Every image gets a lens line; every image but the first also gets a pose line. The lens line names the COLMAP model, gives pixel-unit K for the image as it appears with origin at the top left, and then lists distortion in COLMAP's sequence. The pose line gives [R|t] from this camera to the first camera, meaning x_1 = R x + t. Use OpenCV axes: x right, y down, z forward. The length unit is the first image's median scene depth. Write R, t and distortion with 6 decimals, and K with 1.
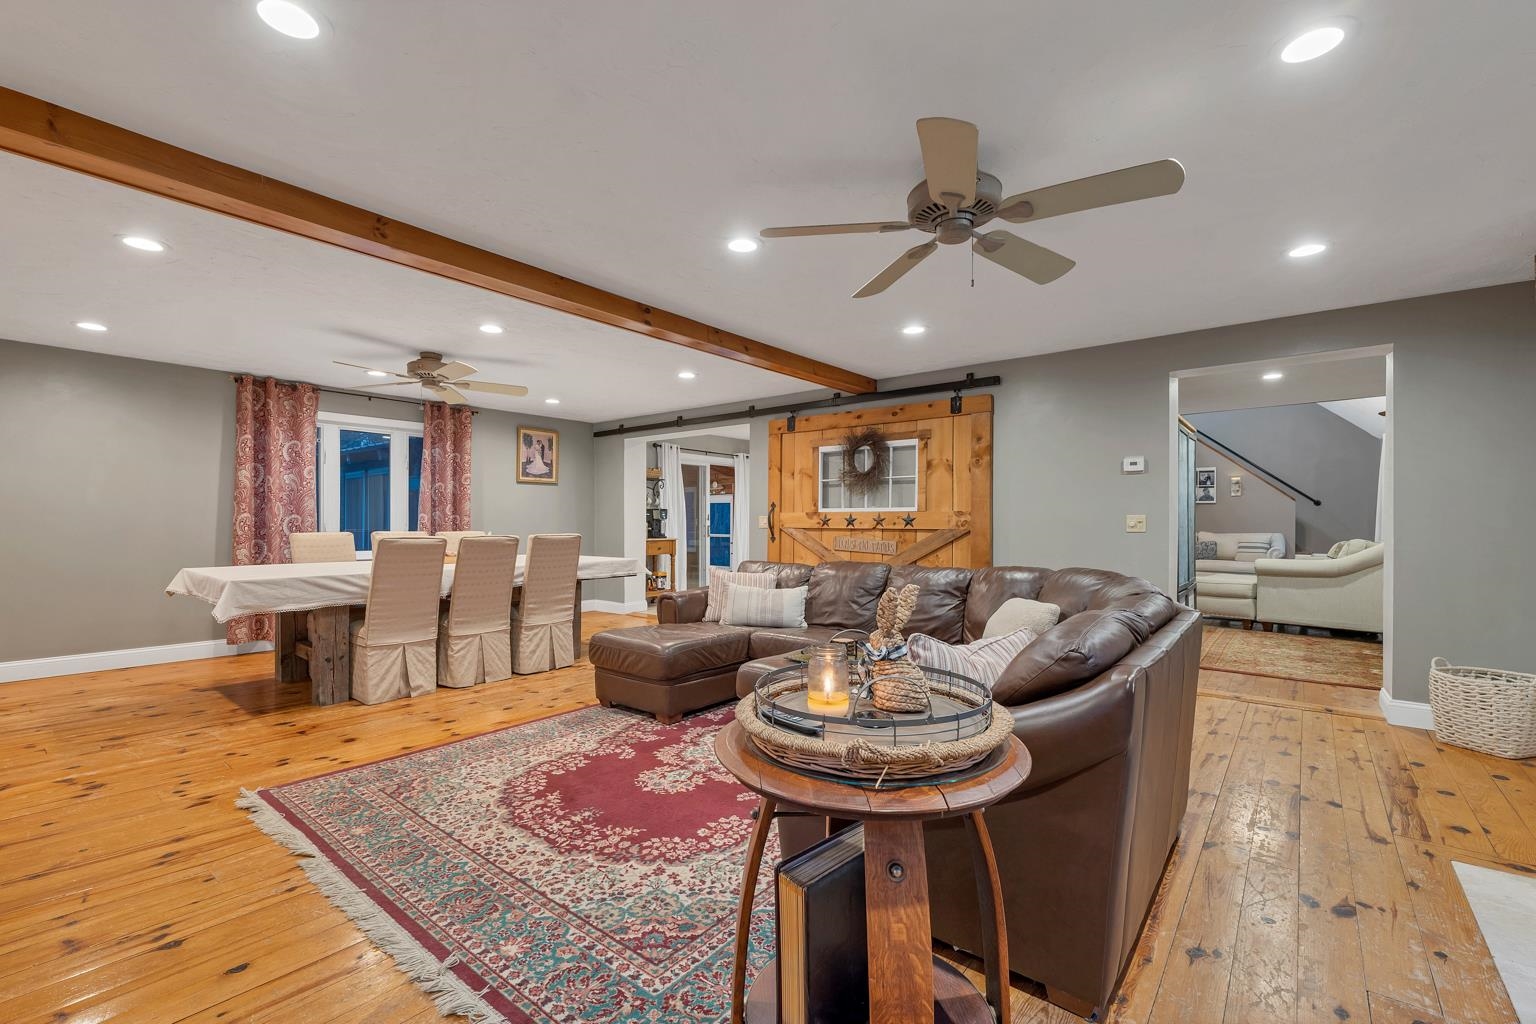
lens RADIAL K [[655.3, 0, 771.0], [0, 655.3, 522.8], [0, 0, 1]] dist [-0.001046, 0.000080]
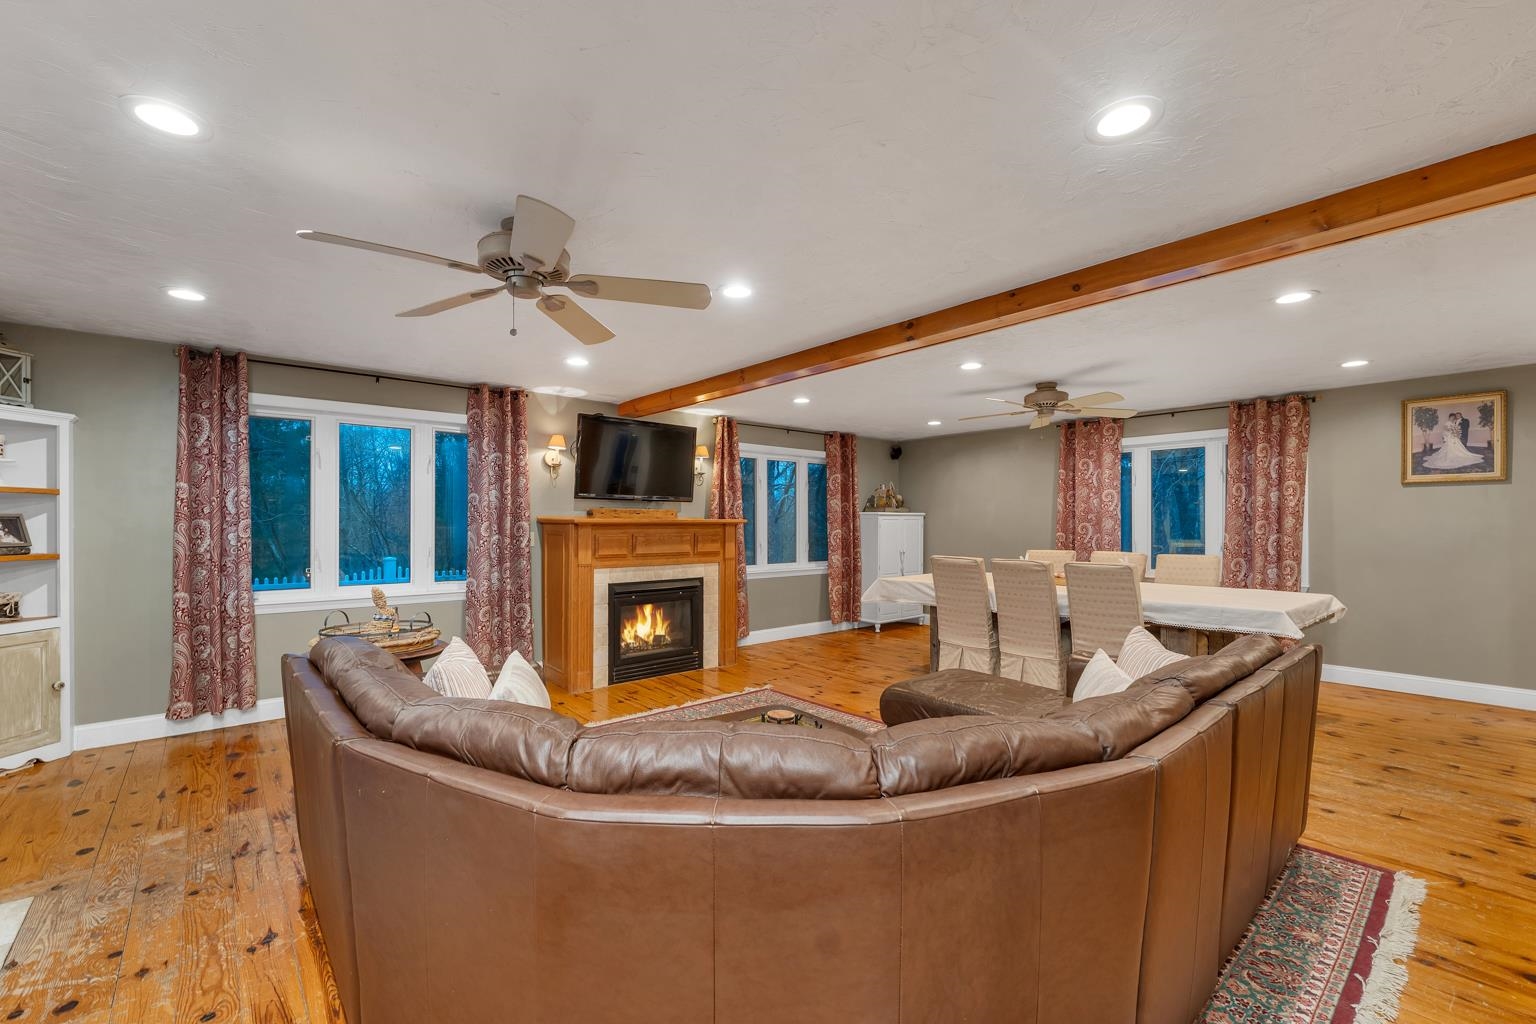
lens RADIAL K [[655.3, 0, 768.7], [0, 655.3, 524.4], [0, 0, 1]] dist [-0.001046, 0.000080]
pose [[-0.181526, -0.001370, -0.983385, 0.598439], [-0.000407, 0.999999, -0.001318, -0.031595], [0.983386, 0.000161, -0.181526, 0.762803]]
